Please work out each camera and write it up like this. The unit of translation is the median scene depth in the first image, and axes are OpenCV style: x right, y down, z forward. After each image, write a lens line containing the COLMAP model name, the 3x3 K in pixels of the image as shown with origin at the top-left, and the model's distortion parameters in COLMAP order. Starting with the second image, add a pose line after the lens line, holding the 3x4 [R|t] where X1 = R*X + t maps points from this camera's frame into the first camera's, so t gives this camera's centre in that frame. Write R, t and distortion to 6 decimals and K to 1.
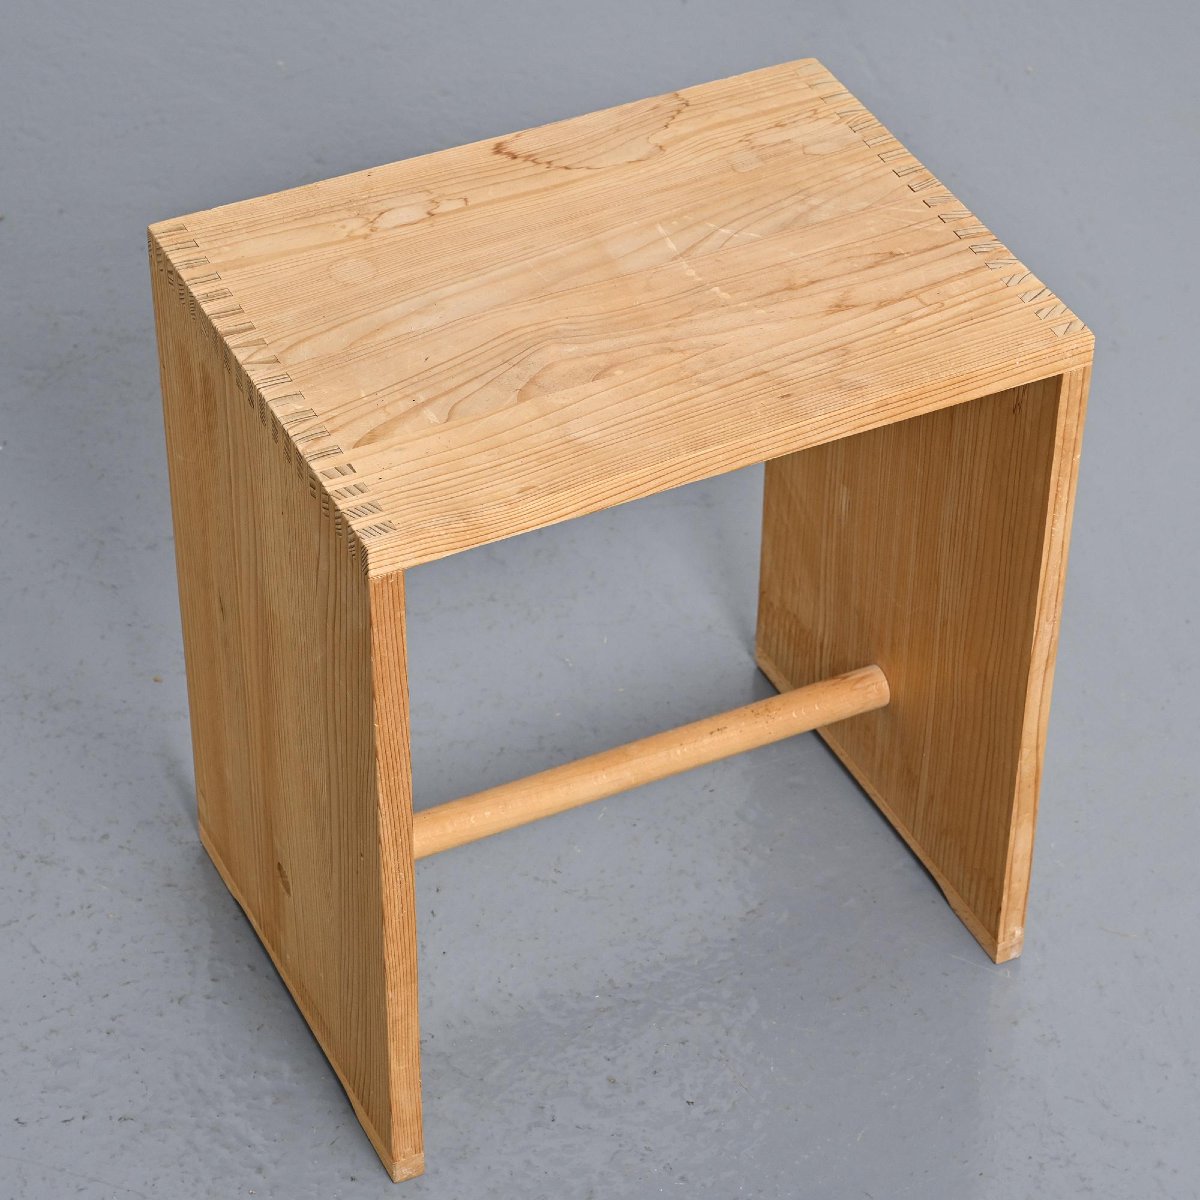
lens RADIAL K [[3446.6, 0, 593.7], [0, 3446.6, 597.0], [0, 0, 1]] dist [-0.027345, 0.000000]
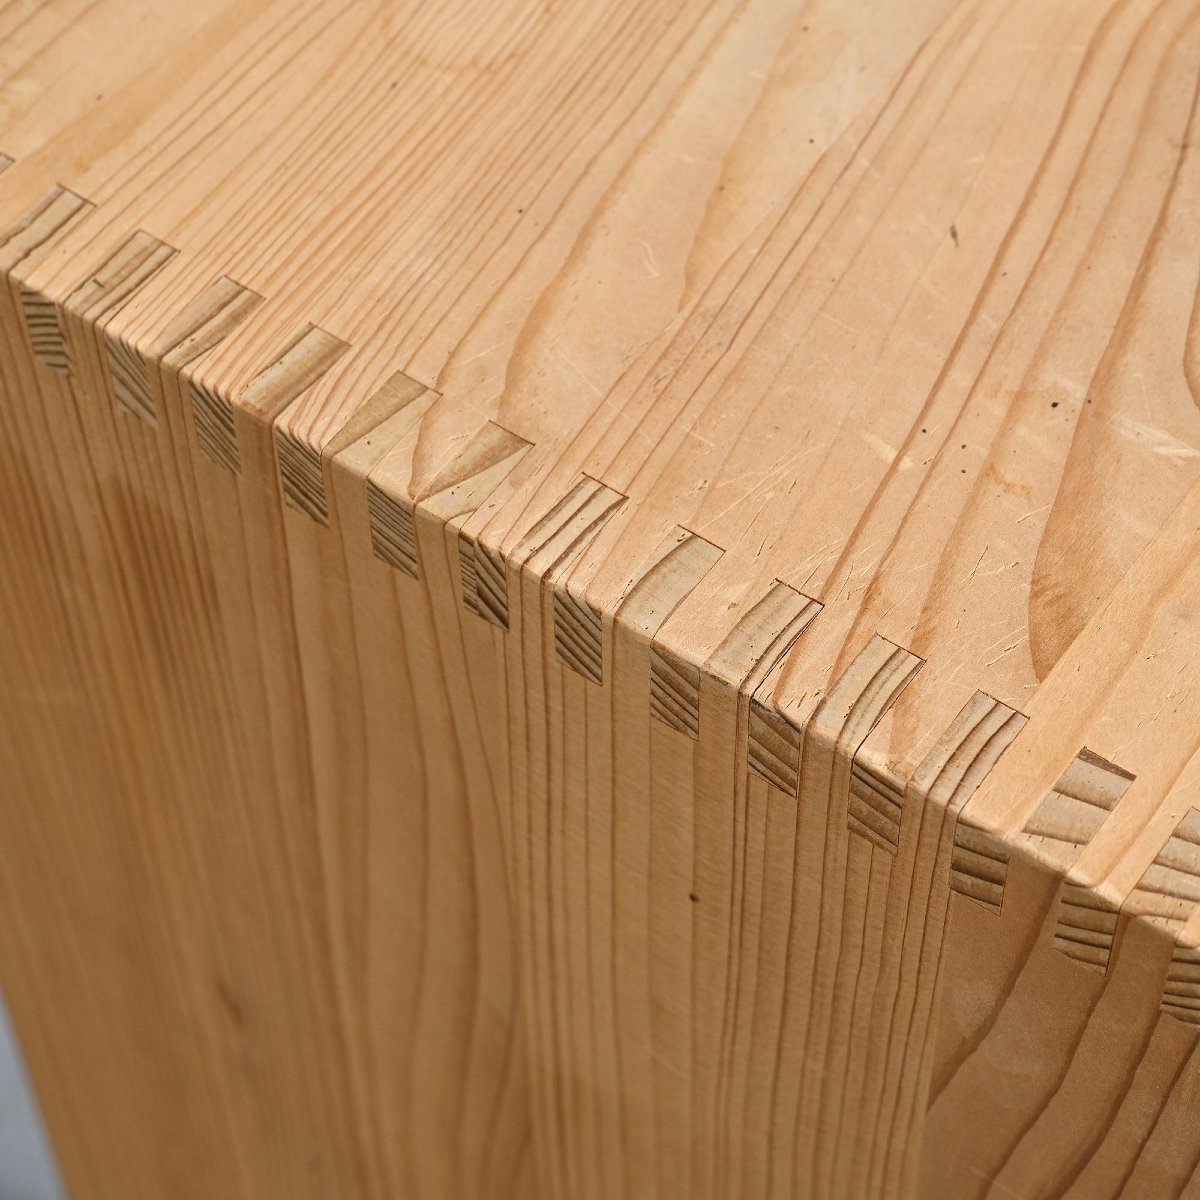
lens RADIAL K [[3446.6, 0, 599.3], [0, 3446.6, 600.4], [0, 0, 1]] dist [-0.027345, 0.000000]
pose [[0.880500, -0.400335, 0.253875, -0.158308], [0.330901, 0.902535, 0.275562, -0.128472], [-0.339448, -0.158625, 0.927153, 0.711533]]
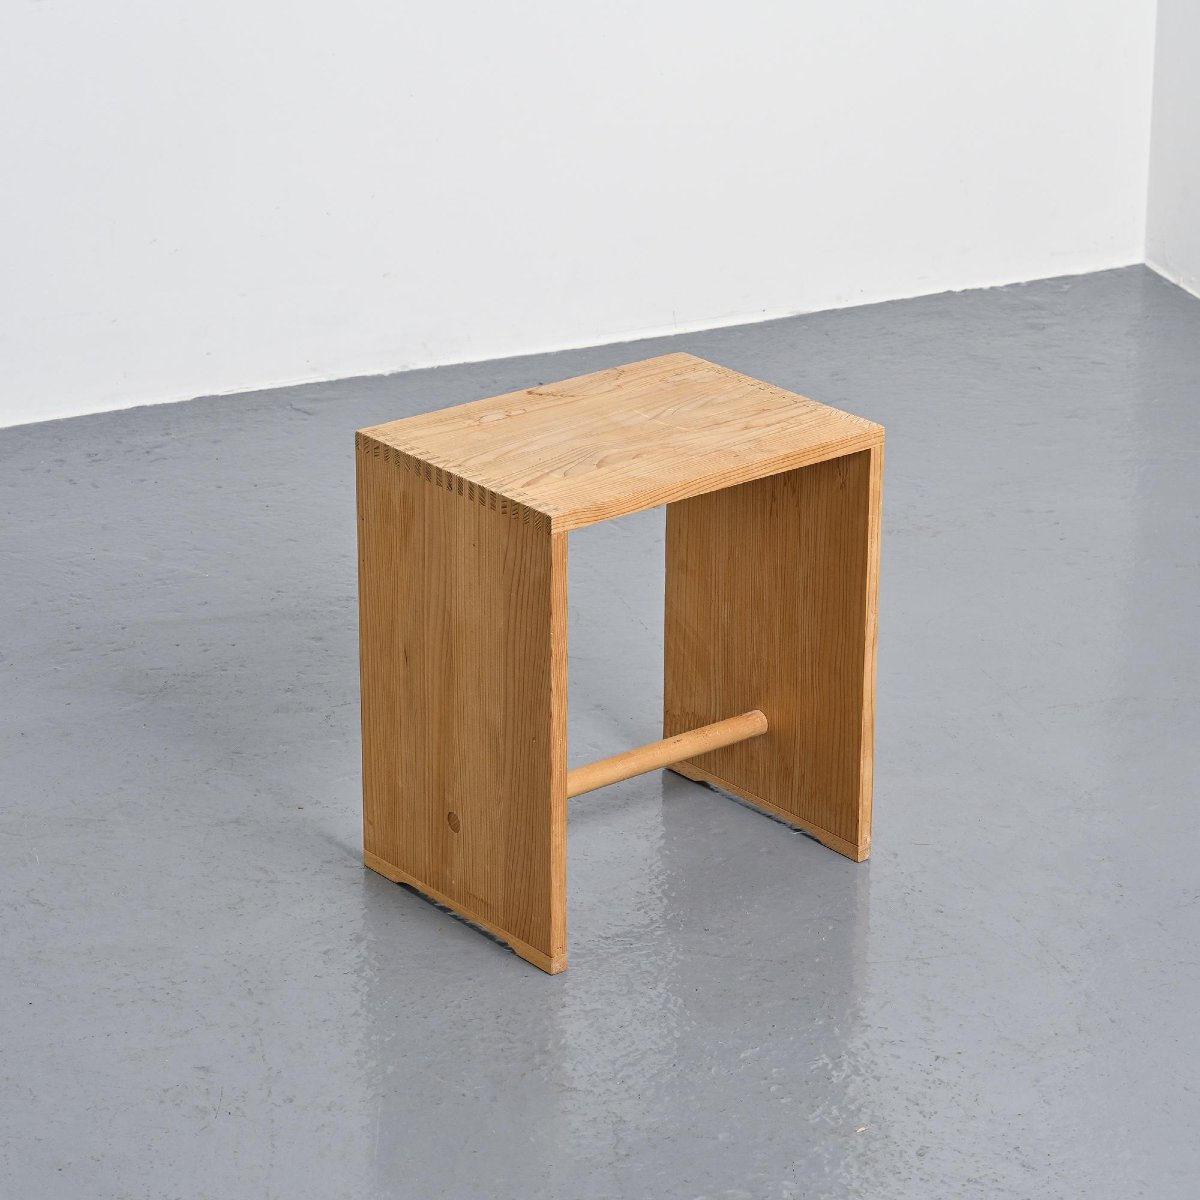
lens RADIAL K [[3446.6, 0, 603.2], [0, 3446.6, 603.6], [0, 0, 1]] dist [-0.027345, 0.000000]
pose [[0.974619, -0.086592, 0.206446, -0.389364], [0.146968, 0.943106, -0.298249, 0.538968], [-0.168874, 0.321020, 0.931895, -0.668015]]
